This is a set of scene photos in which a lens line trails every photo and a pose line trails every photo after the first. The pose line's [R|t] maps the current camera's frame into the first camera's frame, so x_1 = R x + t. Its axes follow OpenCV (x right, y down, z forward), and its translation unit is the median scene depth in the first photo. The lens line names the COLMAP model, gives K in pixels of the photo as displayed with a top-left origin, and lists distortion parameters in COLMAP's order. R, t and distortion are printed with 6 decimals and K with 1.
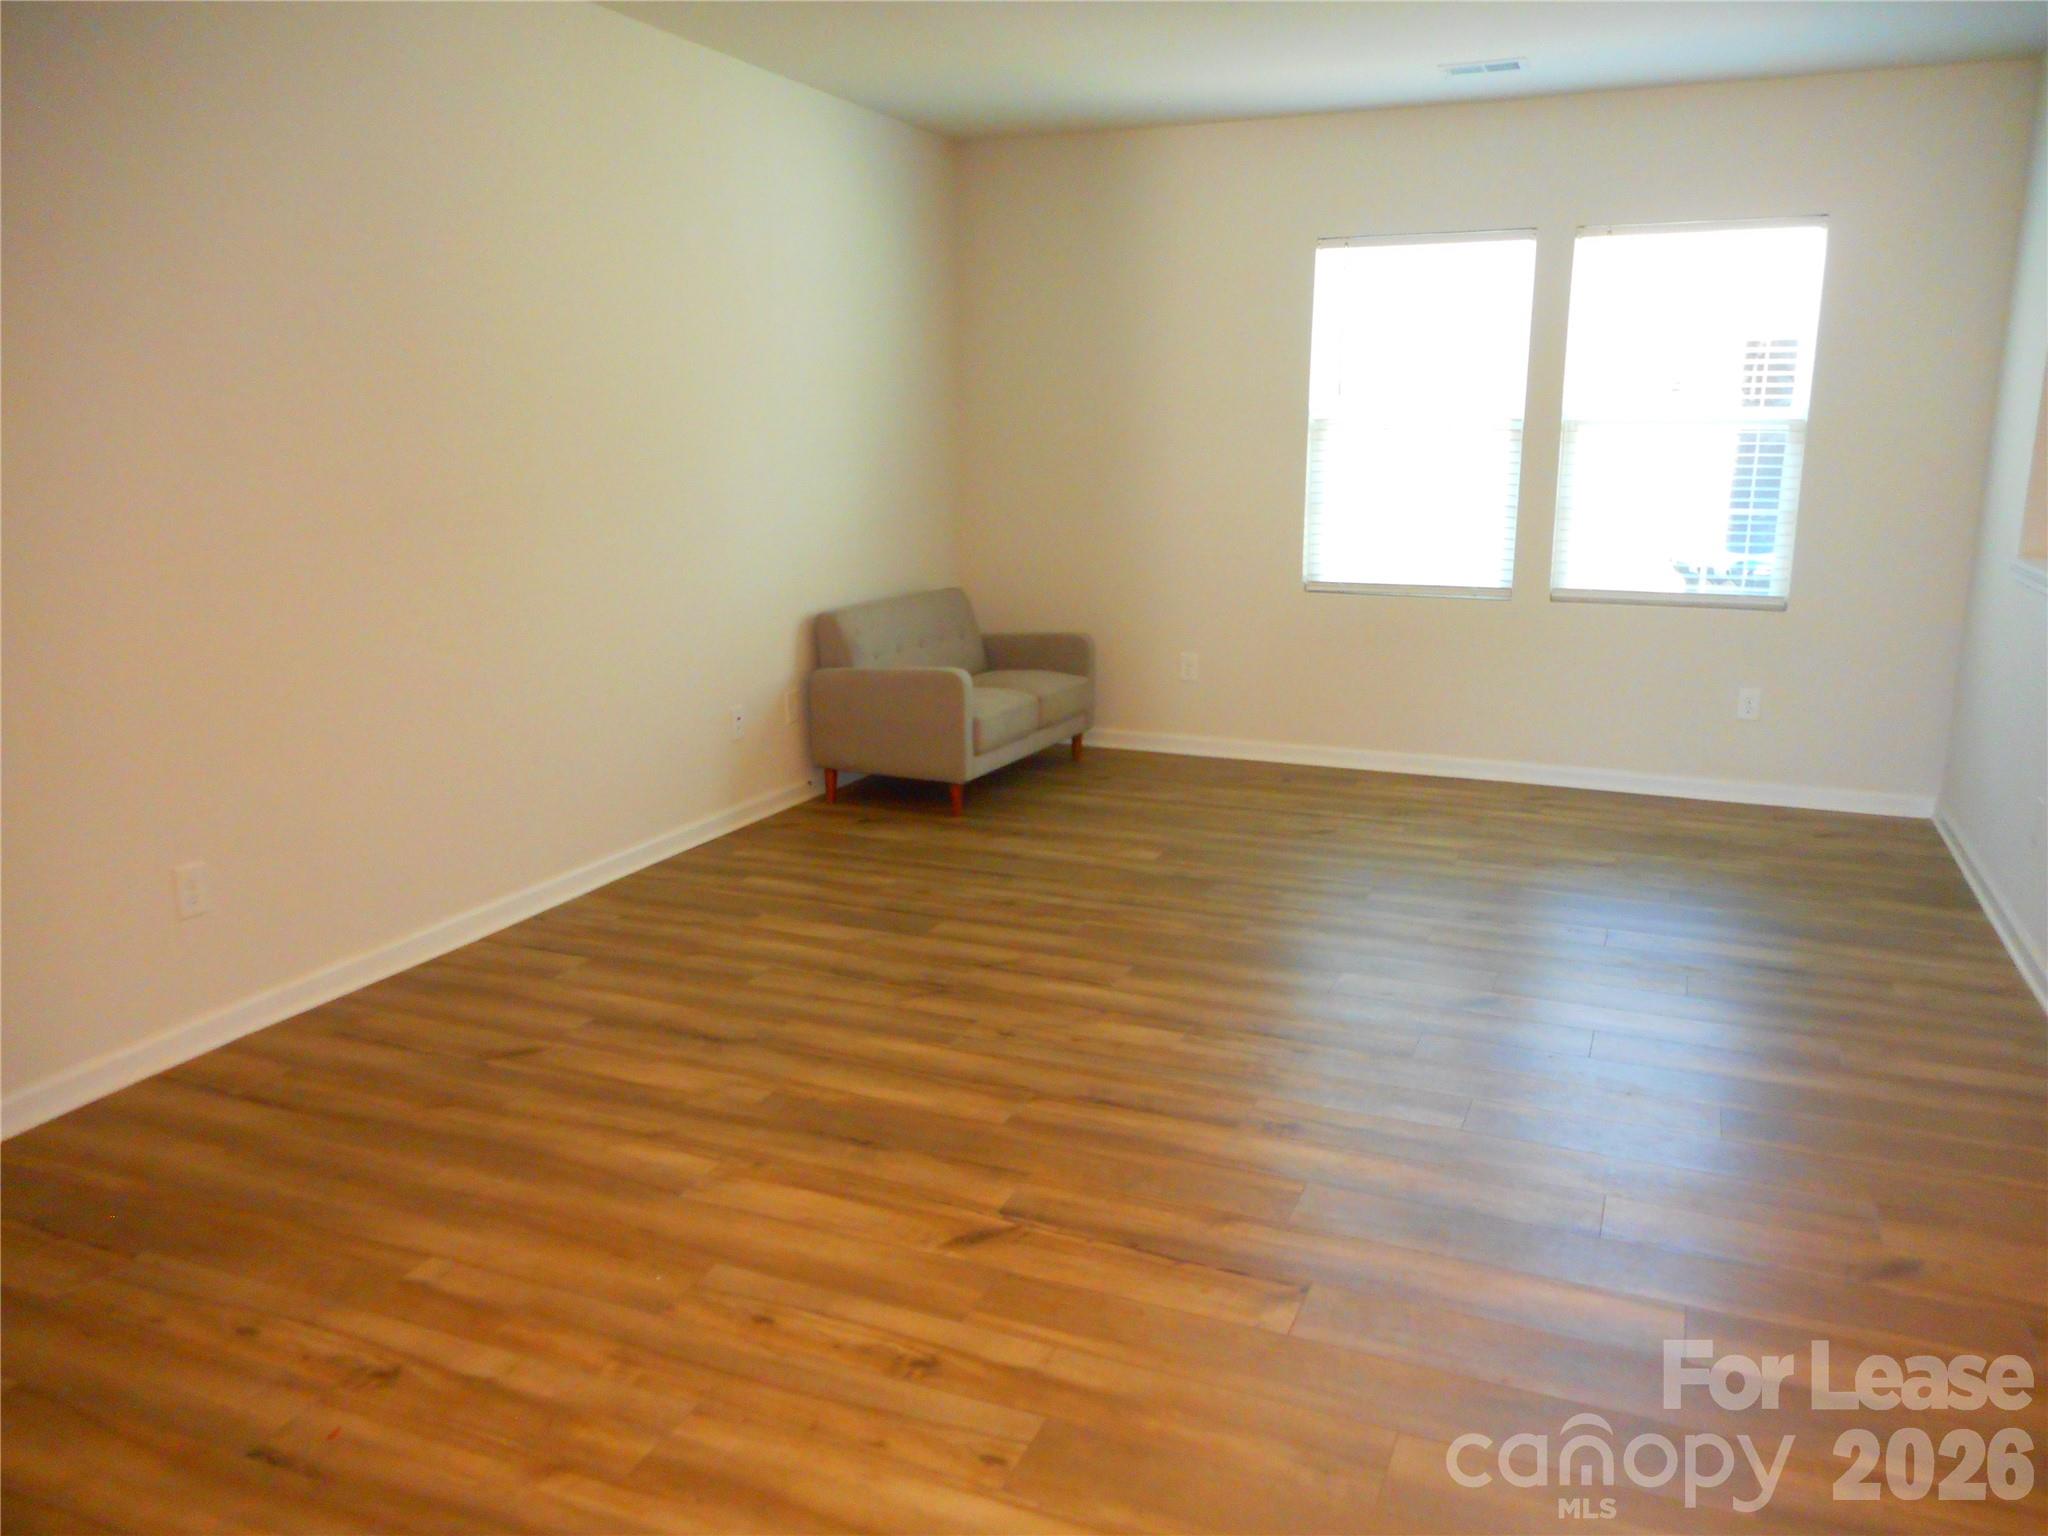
lens RADIAL K [[1578.0, 0, 1018.8], [0, 1578.0, 767.3], [0, 0, 1]] dist [0.025109, -0.000092]
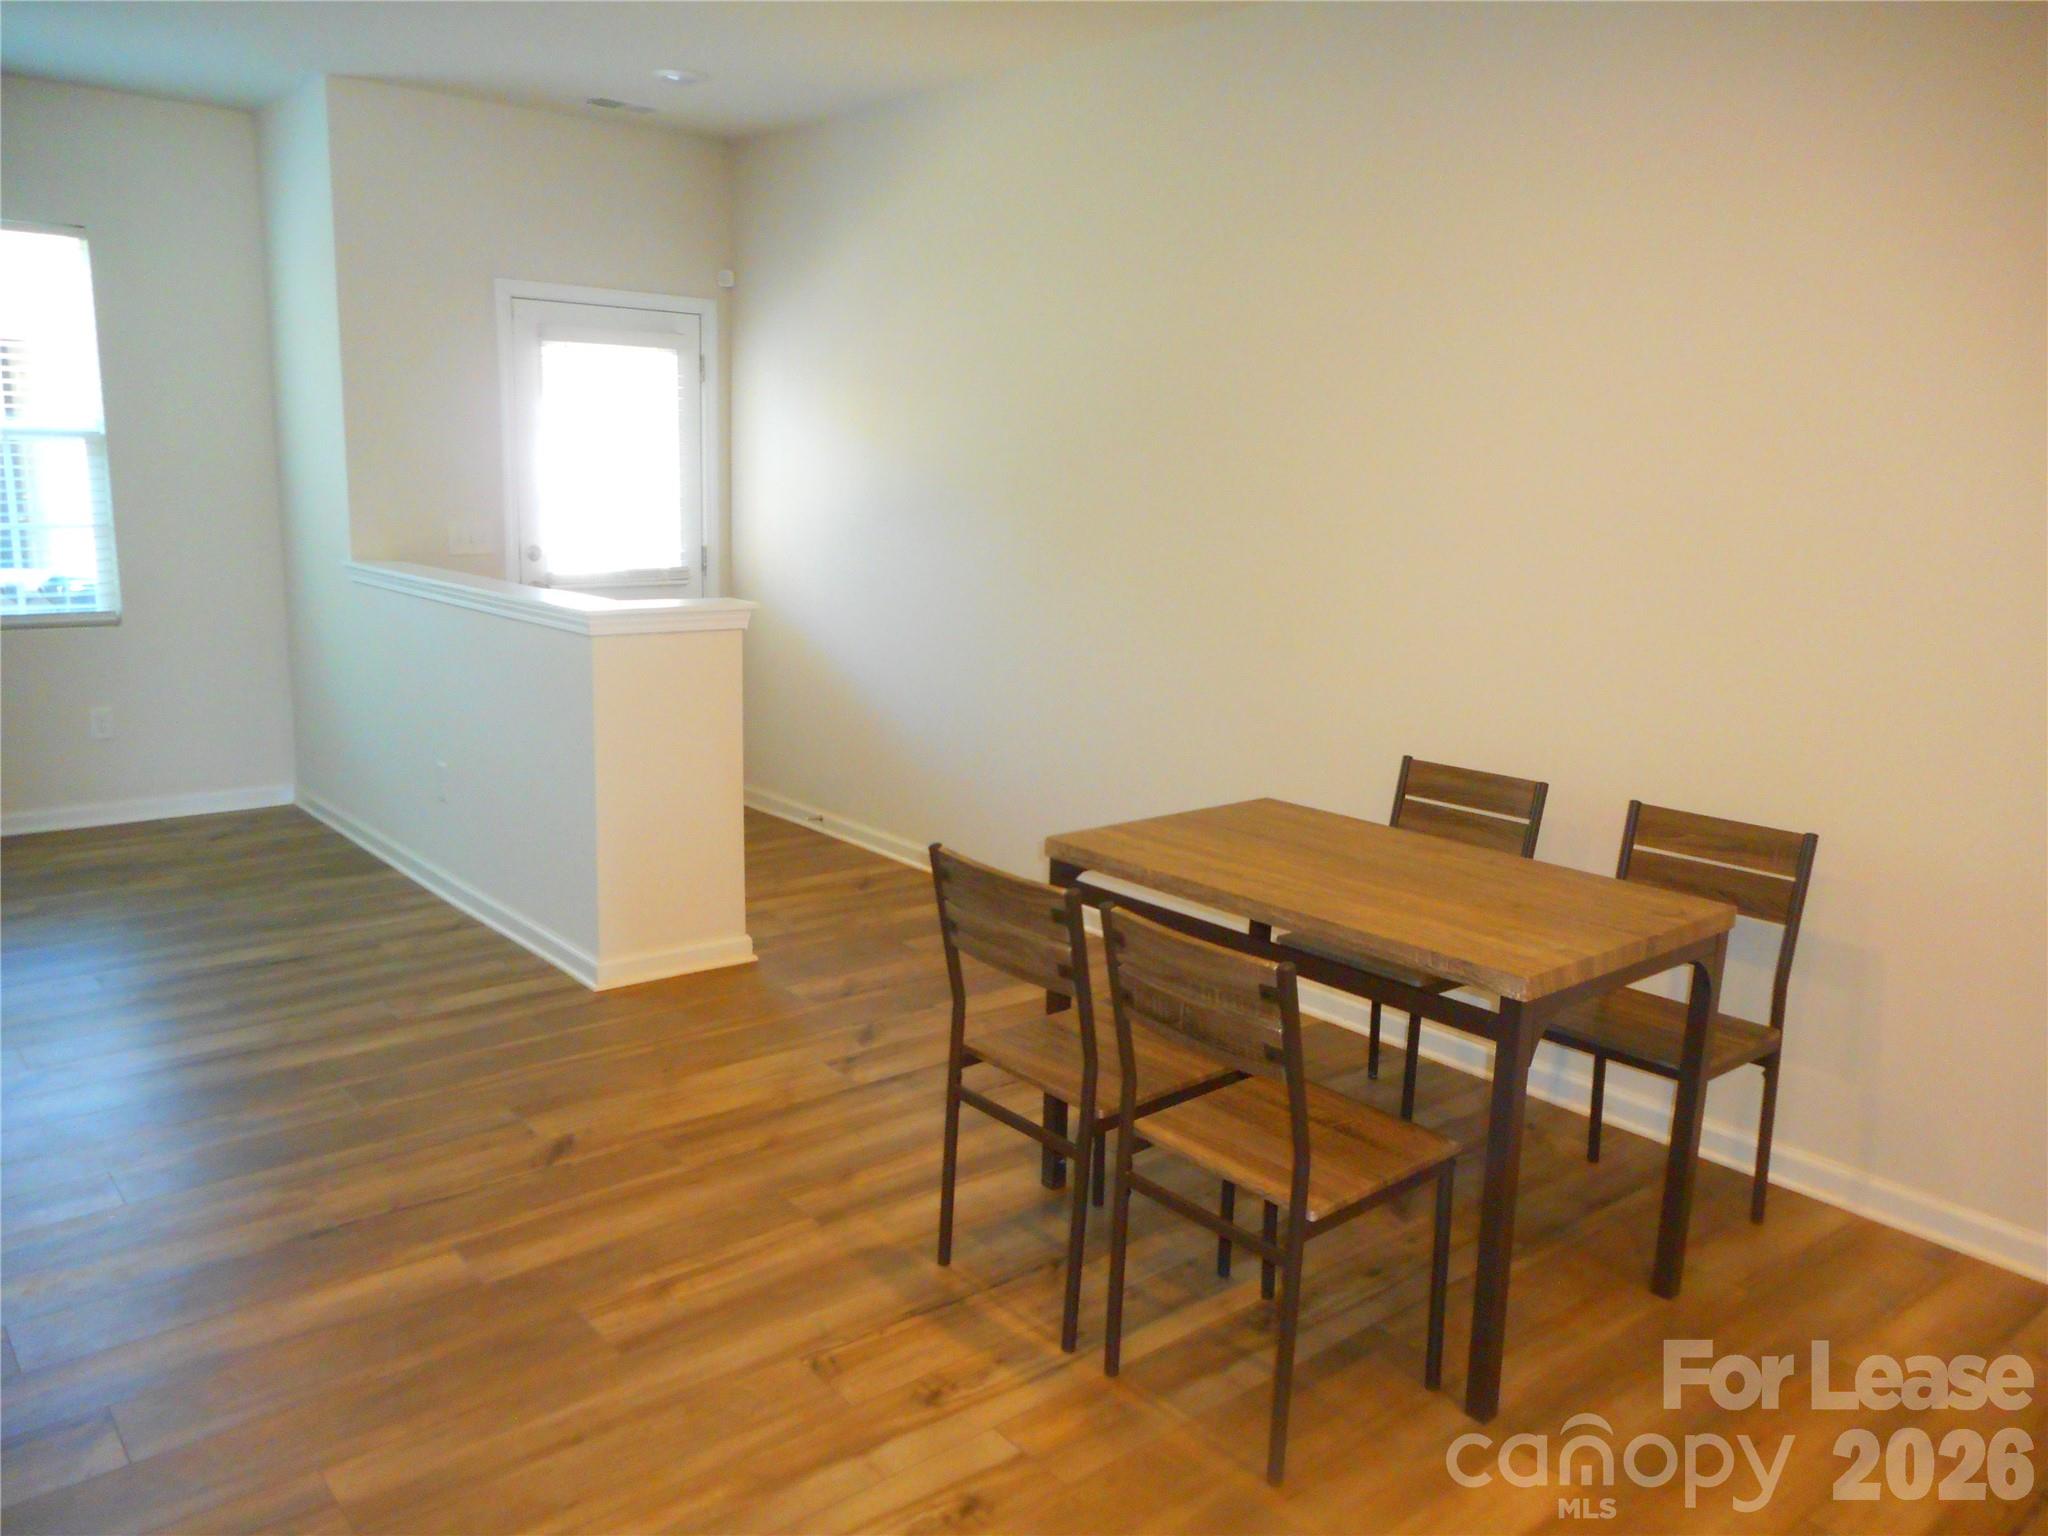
lens RADIAL K [[1578.0, 0, 1022.6], [0, 1578.0, 768.6], [0, 0, 1]] dist [0.025109, -0.000092]
pose [[0.459001, -0.161603, 0.873615, -0.149968], [0.164387, 0.981787, 0.095244, -0.013255], [-0.873095, 0.099894, 0.477207, 0.044415]]
